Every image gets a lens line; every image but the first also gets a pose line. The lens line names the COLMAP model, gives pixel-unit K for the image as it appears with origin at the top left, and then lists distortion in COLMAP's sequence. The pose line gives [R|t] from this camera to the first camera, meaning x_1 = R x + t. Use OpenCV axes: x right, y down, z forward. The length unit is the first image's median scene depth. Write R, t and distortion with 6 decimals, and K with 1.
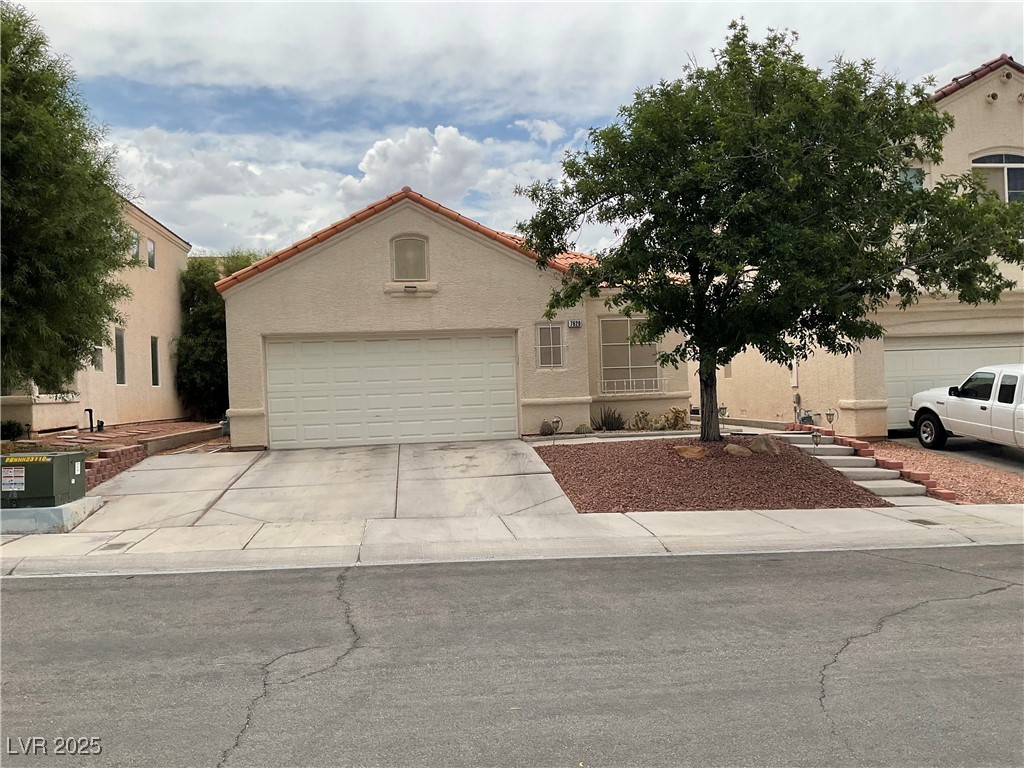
lens RADIAL K [[848.7, 0, 512.0], [0, 848.7, 384.0], [0, 0, 1]] dist [0.084017, -0.172743]
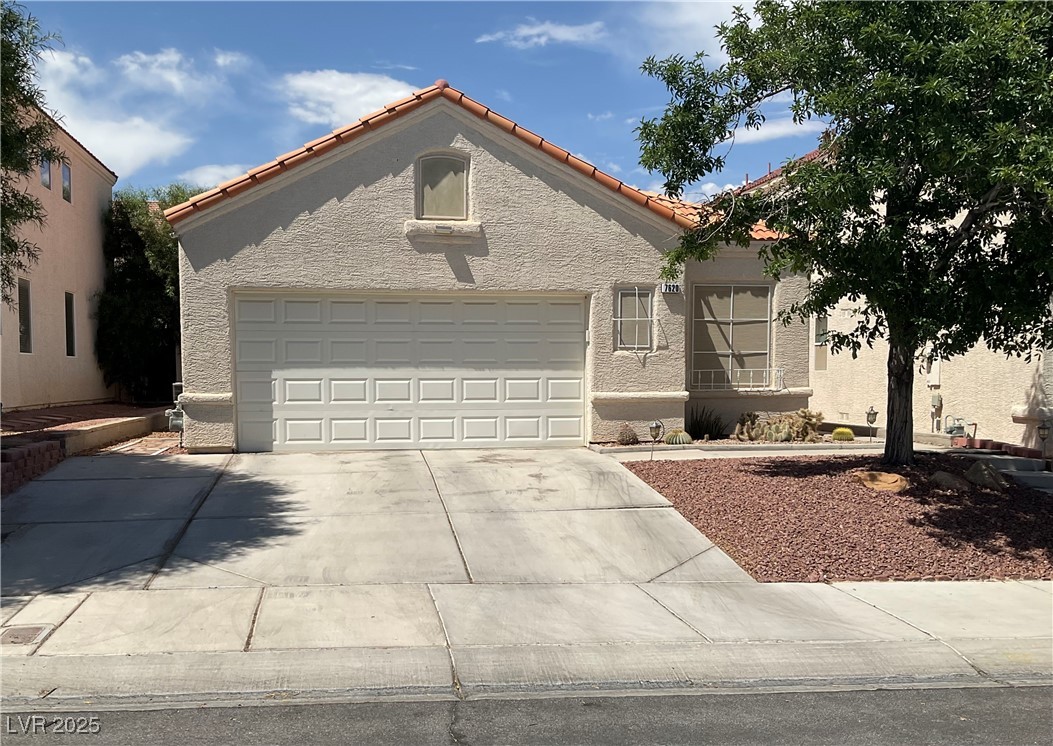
lens RADIAL K [[951.5, 0, 482.1], [0, 951.5, 430.2], [0, 0, 1]] dist [0.087641, -0.236827]
pose [[0.999333, 0.031512, 0.018464, -0.096888], [-0.032647, 0.997368, 0.064746, 0.000684], [-0.016375, -0.065305, 0.997731, 0.207052]]
